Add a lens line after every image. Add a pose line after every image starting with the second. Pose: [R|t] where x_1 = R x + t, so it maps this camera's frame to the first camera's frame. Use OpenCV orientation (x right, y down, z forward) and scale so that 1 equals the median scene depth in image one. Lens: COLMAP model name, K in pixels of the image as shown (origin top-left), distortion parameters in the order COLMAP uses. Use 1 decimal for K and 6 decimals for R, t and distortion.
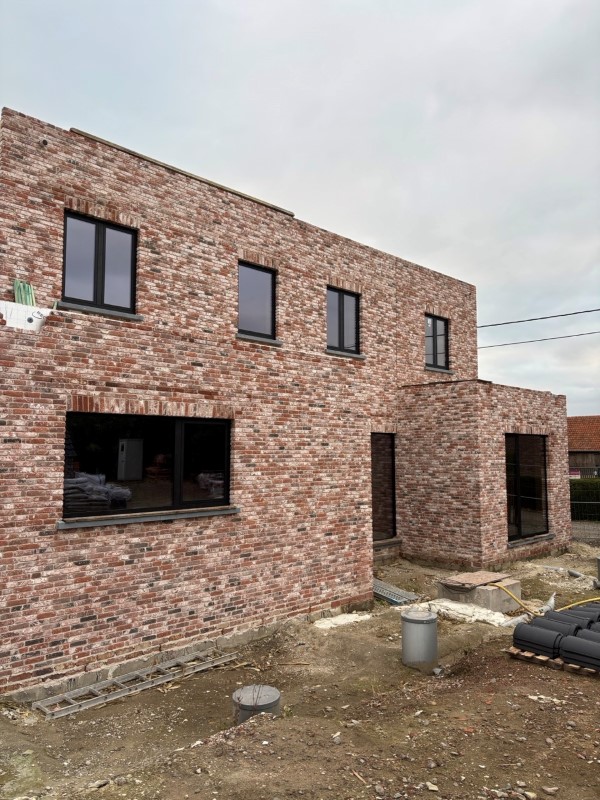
lens RADIAL K [[611.6, 0, 294.3], [0, 611.6, 399.5], [0, 0, 1]] dist [-0.001136, -0.017746]
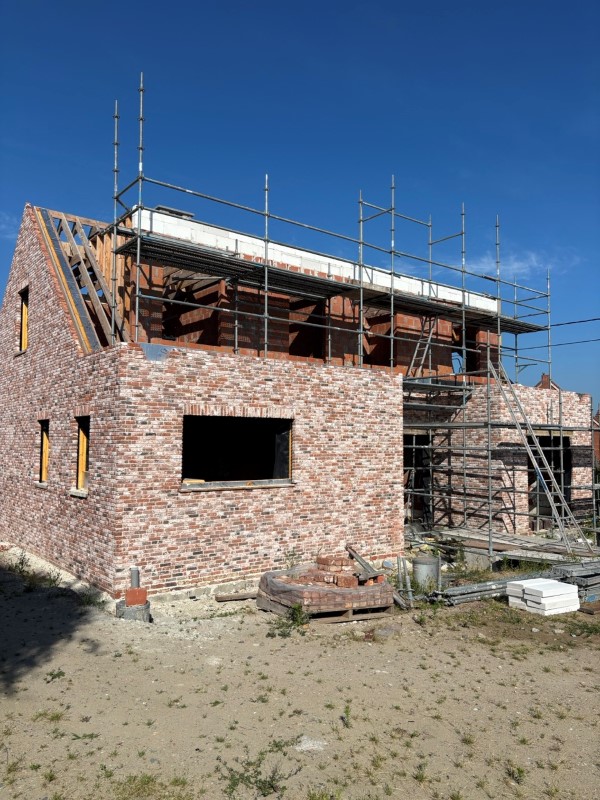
lens RADIAL K [[611.6, 0, 302.4], [0, 611.6, 402.0], [0, 0, 1]] dist [-0.001136, -0.017746]
pose [[0.995508, -0.002499, -0.094646, 0.055577], [0.004107, 0.999851, 0.016792, -0.032307], [0.094590, -0.017105, 0.995369, -0.421877]]
